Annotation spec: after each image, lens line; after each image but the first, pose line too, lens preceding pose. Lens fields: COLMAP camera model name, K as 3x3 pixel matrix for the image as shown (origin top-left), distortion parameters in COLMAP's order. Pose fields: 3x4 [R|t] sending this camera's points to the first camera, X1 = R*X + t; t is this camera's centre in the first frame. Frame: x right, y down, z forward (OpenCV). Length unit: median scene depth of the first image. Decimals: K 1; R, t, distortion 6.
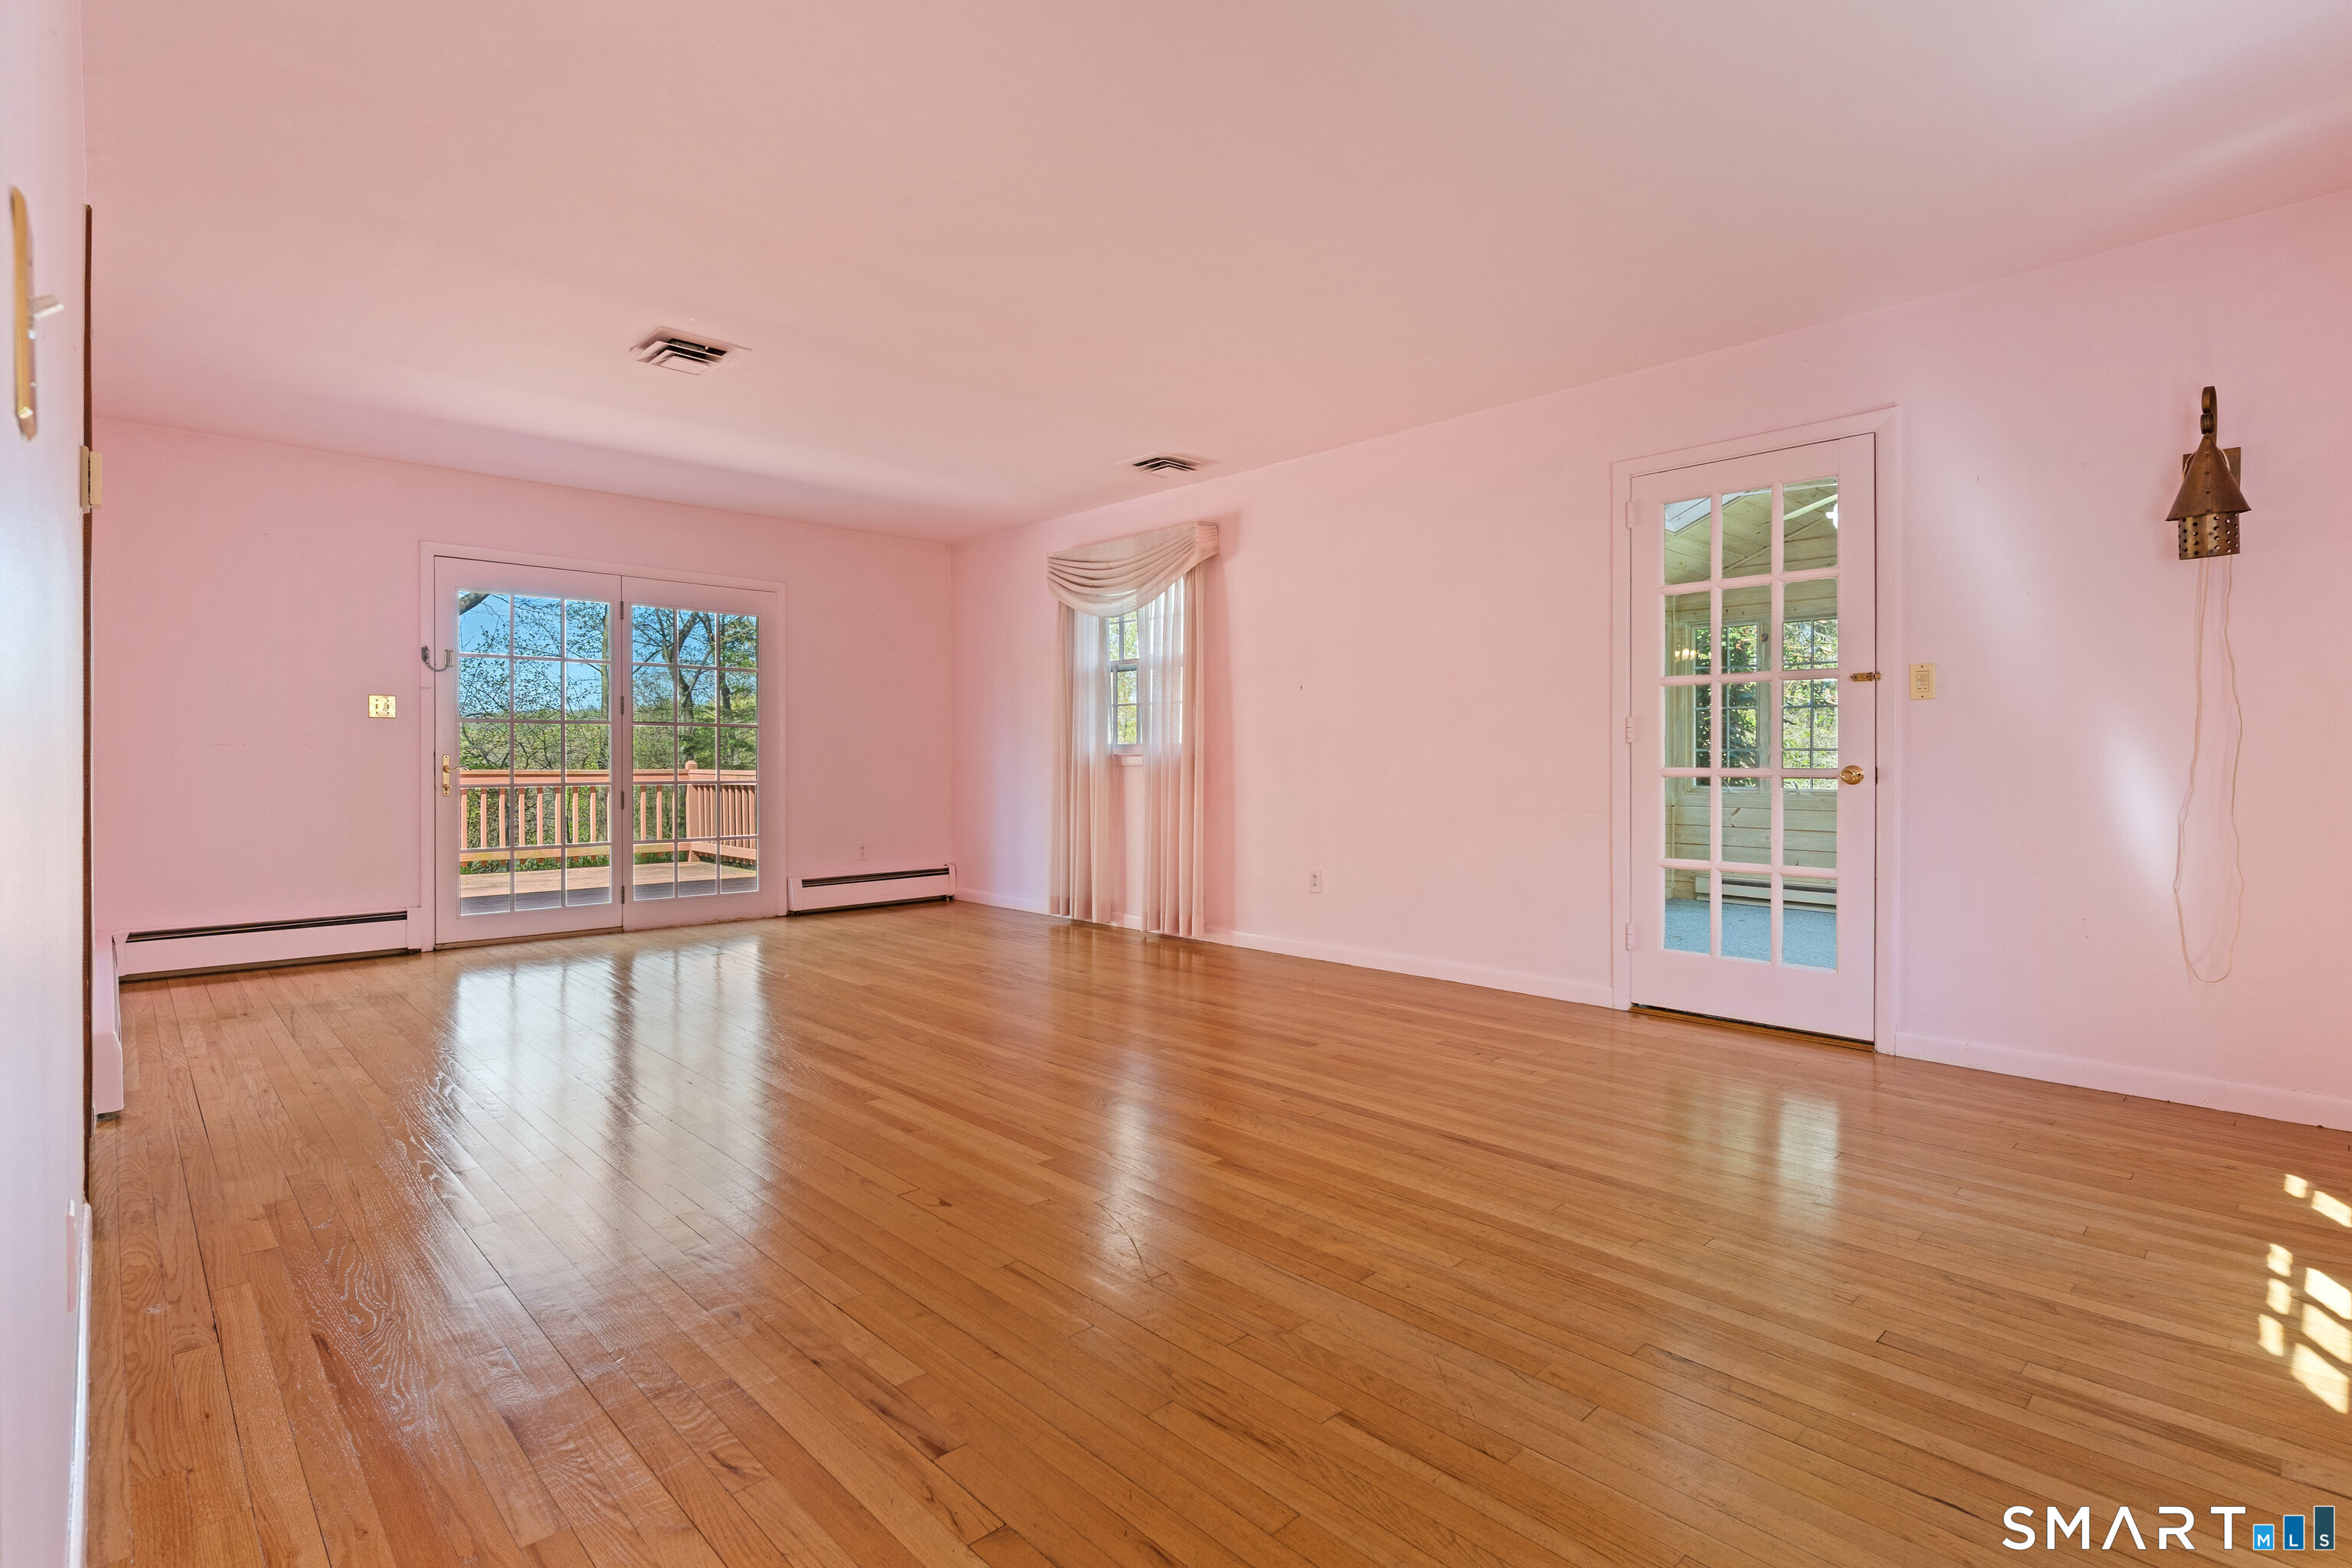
lens RADIAL K [[1129.6, 0, 1171.4], [0, 1129.6, 763.1], [0, 0, 1]] dist [0.005102, -0.002039]
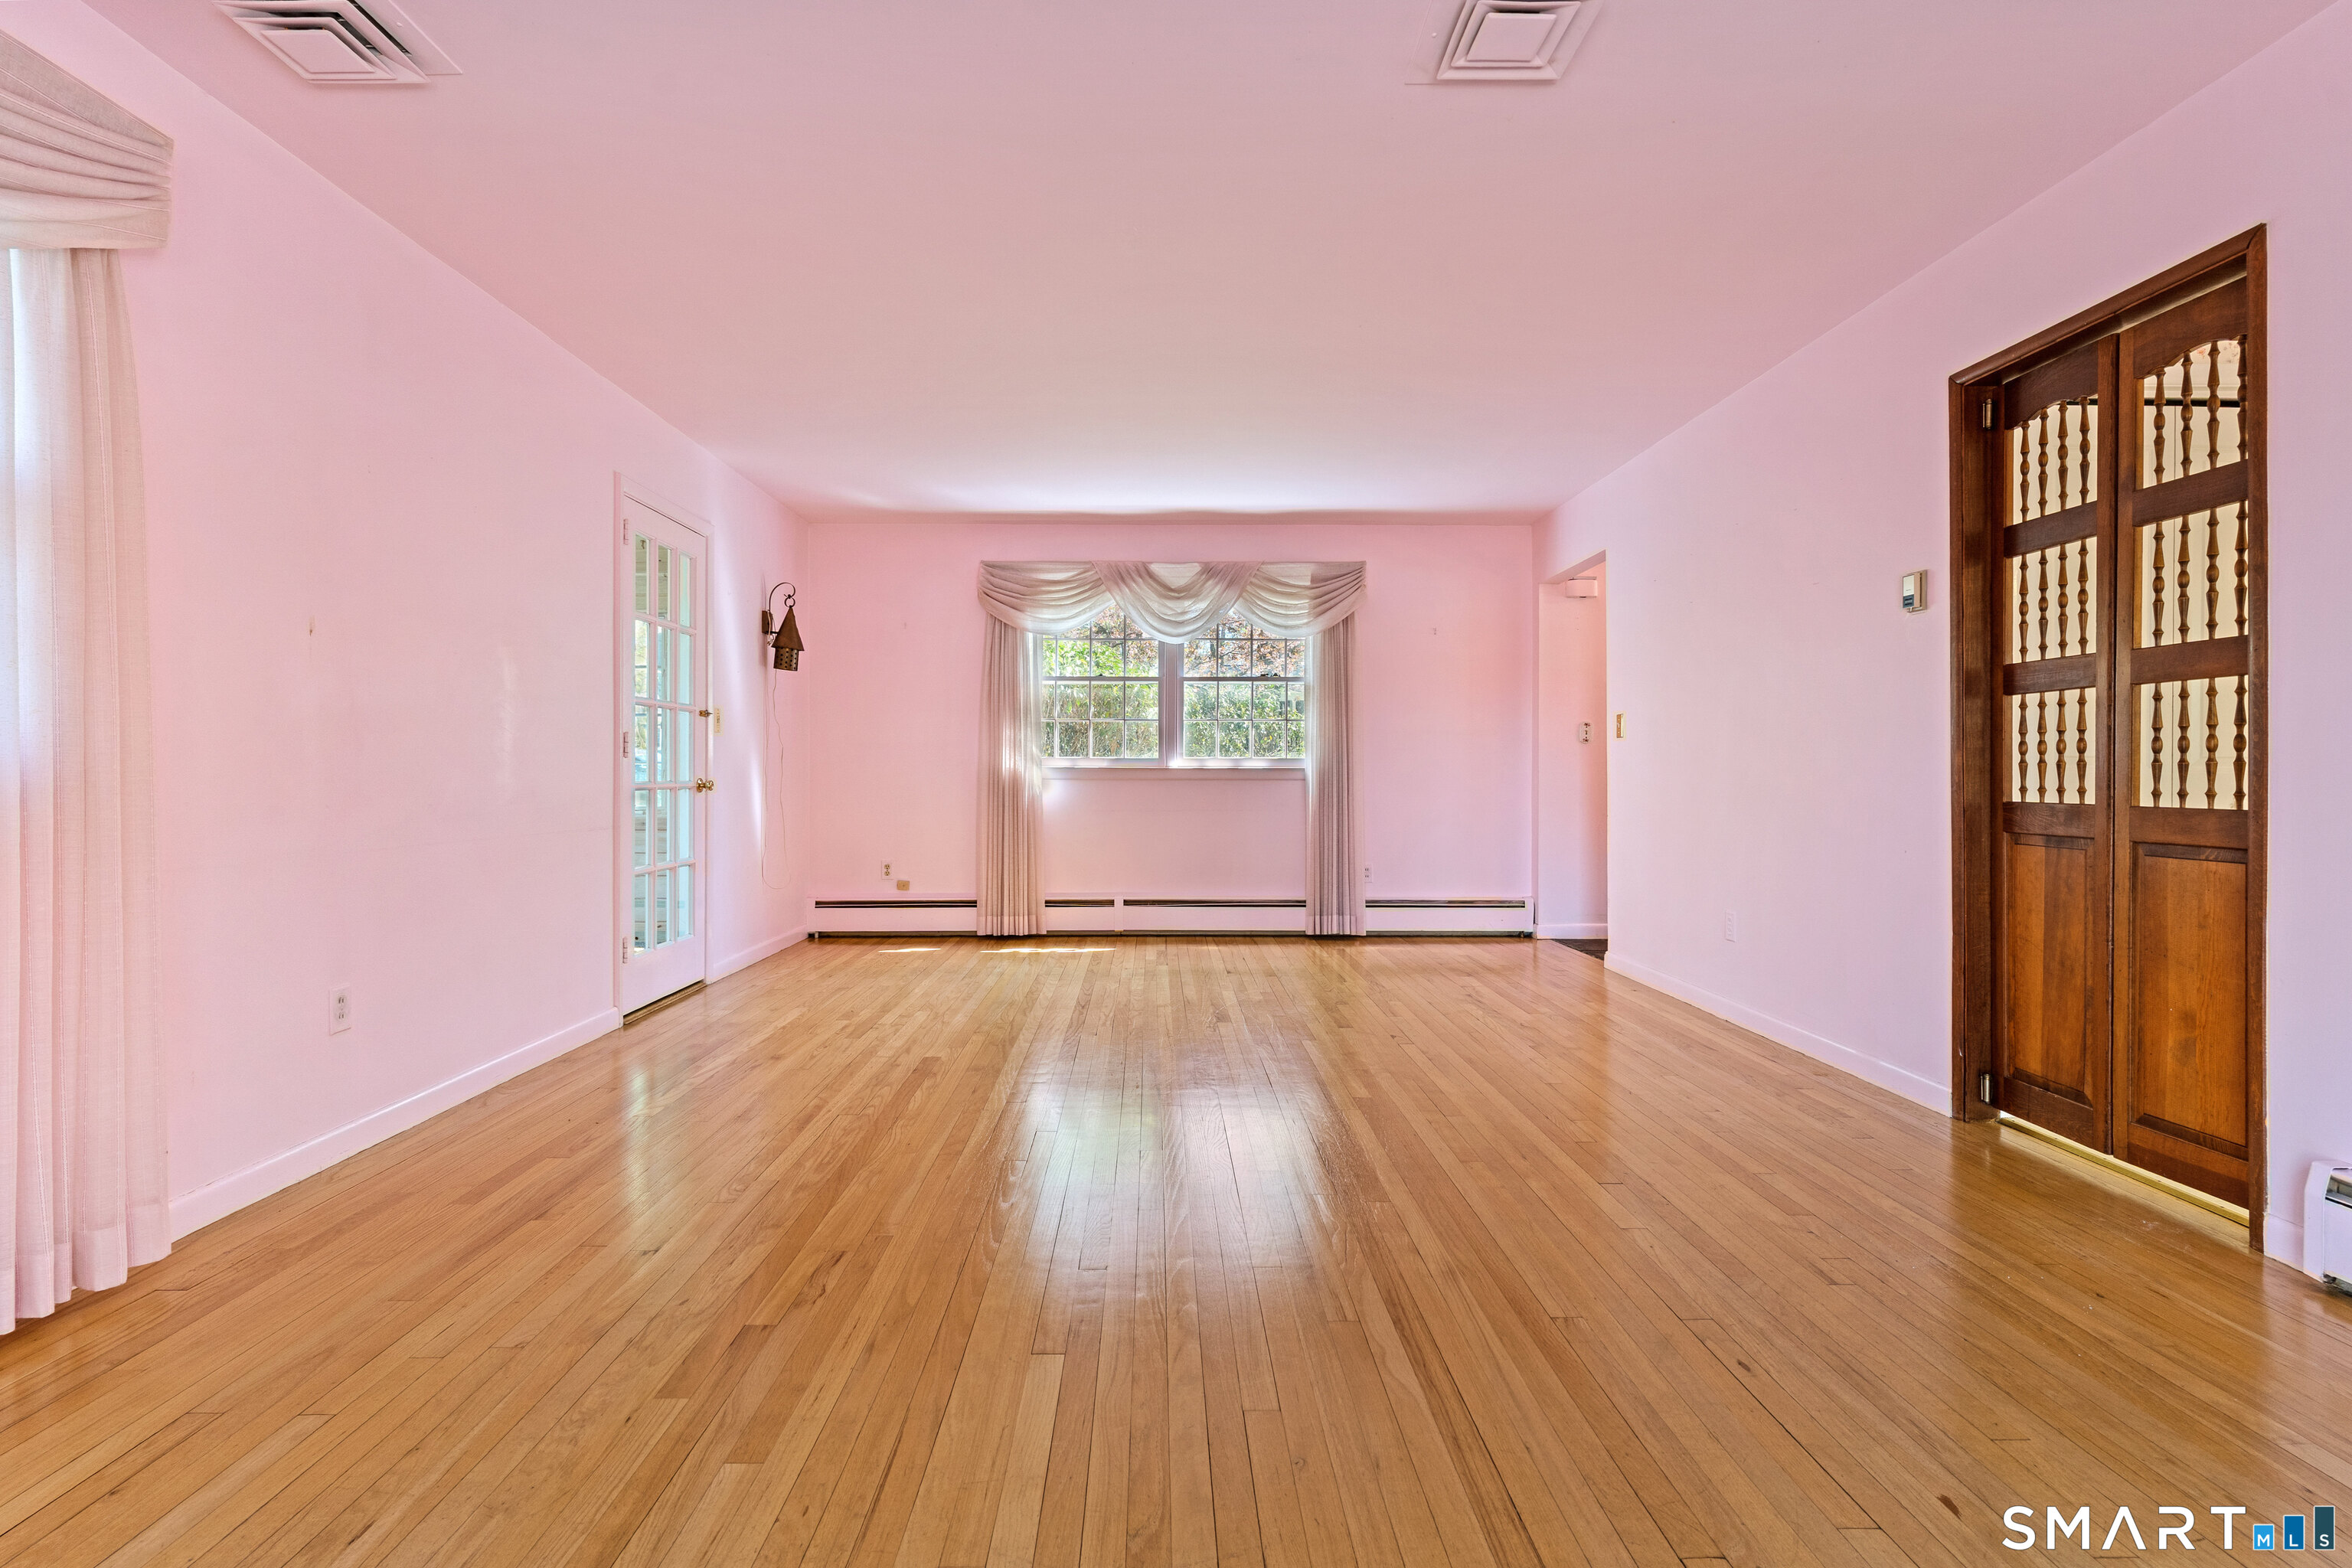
lens RADIAL K [[1129.6, 0, 1157.4], [0, 1129.6, 774.3], [0, 0, 1]] dist [0.005102, -0.002039]
pose [[-0.722920, 0.000332, 0.690932, -0.458383], [0.003679, 0.999988, 0.003369, -0.003565], [-0.690922, 0.004977, -0.722912, 1.016864]]
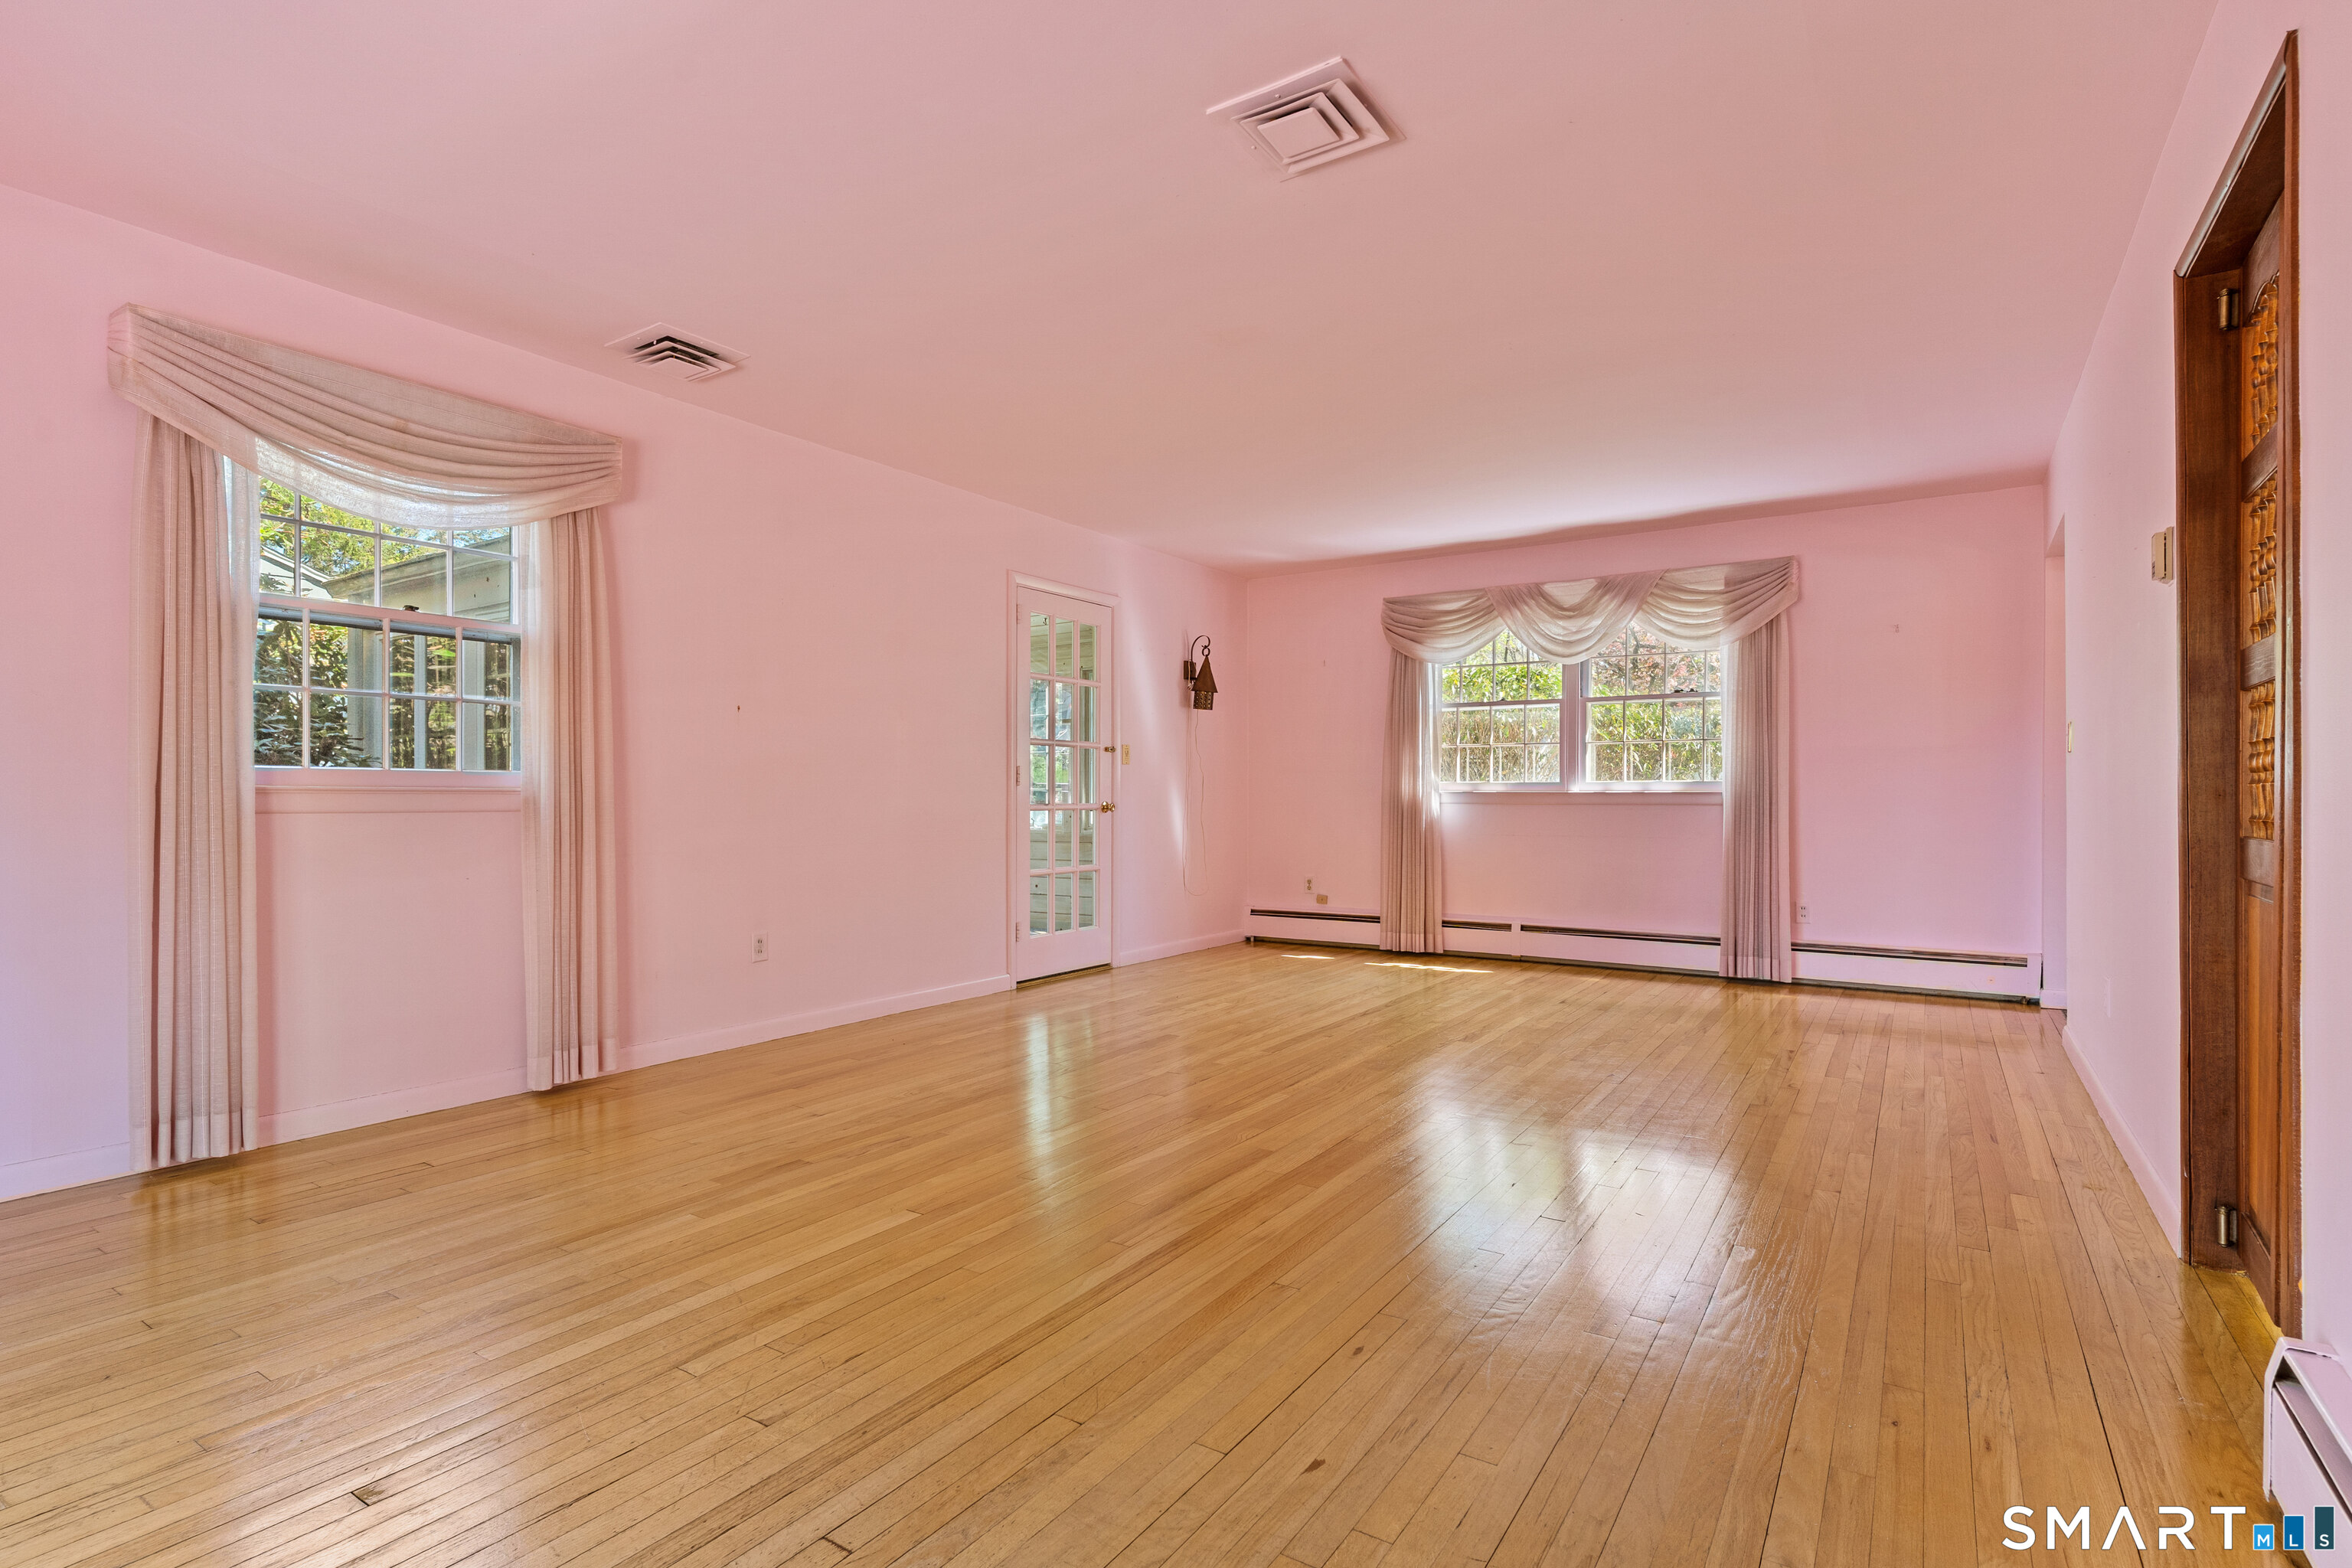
lens RADIAL K [[1129.6, 0, 1170.7], [0, 1129.6, 796.3], [0, 0, 1]] dist [0.005102, -0.002039]
pose [[-0.218442, 0.001815, 0.975848, -0.671121], [0.003840, 0.999992, -0.001000, -0.002297], [-0.975842, 0.003528, -0.218447, 0.808851]]
